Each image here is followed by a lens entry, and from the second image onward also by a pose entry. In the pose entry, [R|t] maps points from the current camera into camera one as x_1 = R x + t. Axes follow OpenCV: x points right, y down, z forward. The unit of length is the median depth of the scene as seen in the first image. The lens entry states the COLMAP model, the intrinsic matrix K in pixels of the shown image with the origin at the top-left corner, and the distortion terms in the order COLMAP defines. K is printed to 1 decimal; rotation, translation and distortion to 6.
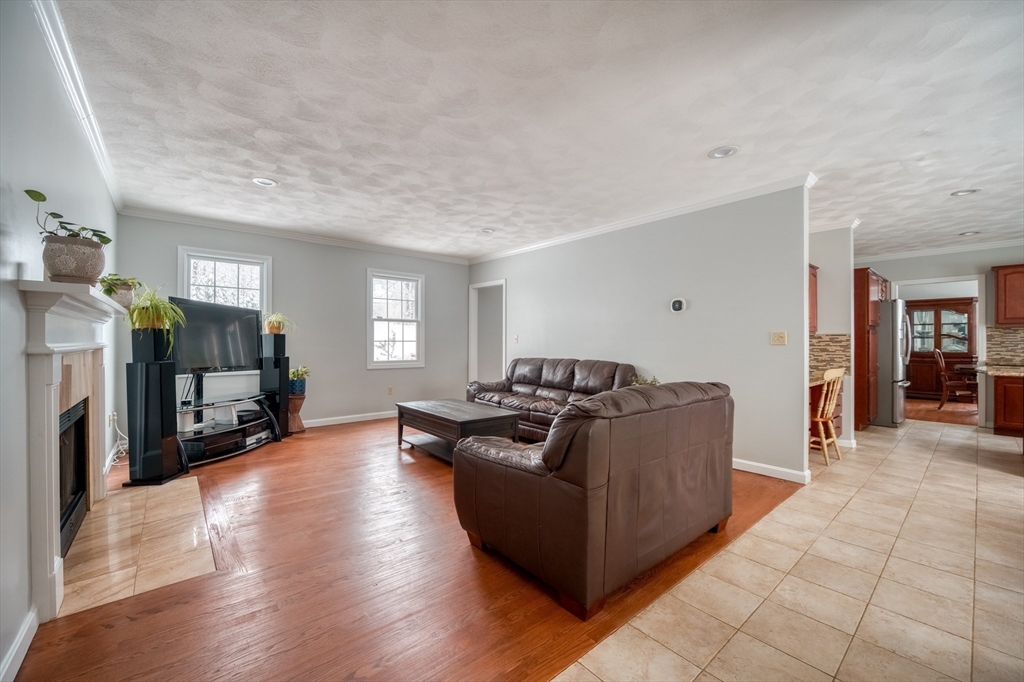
lens RADIAL K [[401.6, 0, 519.2], [0, 401.6, 340.7], [0, 0, 1]] dist [-0.011718, -0.000437]
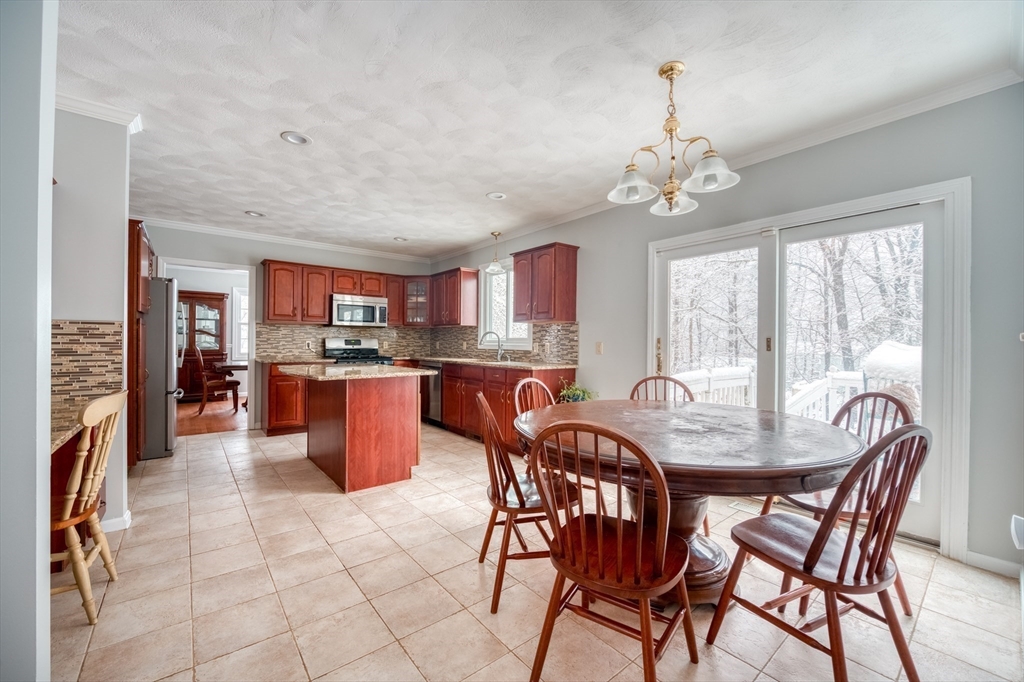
lens RADIAL K [[401.6, 0, 498.4], [0, 401.6, 343.5], [0, 0, 1]] dist [-0.011718, -0.000437]
pose [[0.044703, -0.003201, 0.998995, 0.260357], [-0.013826, 0.999897, 0.003823, 0.003011], [-0.998905, -0.013983, 0.044654, 0.385586]]
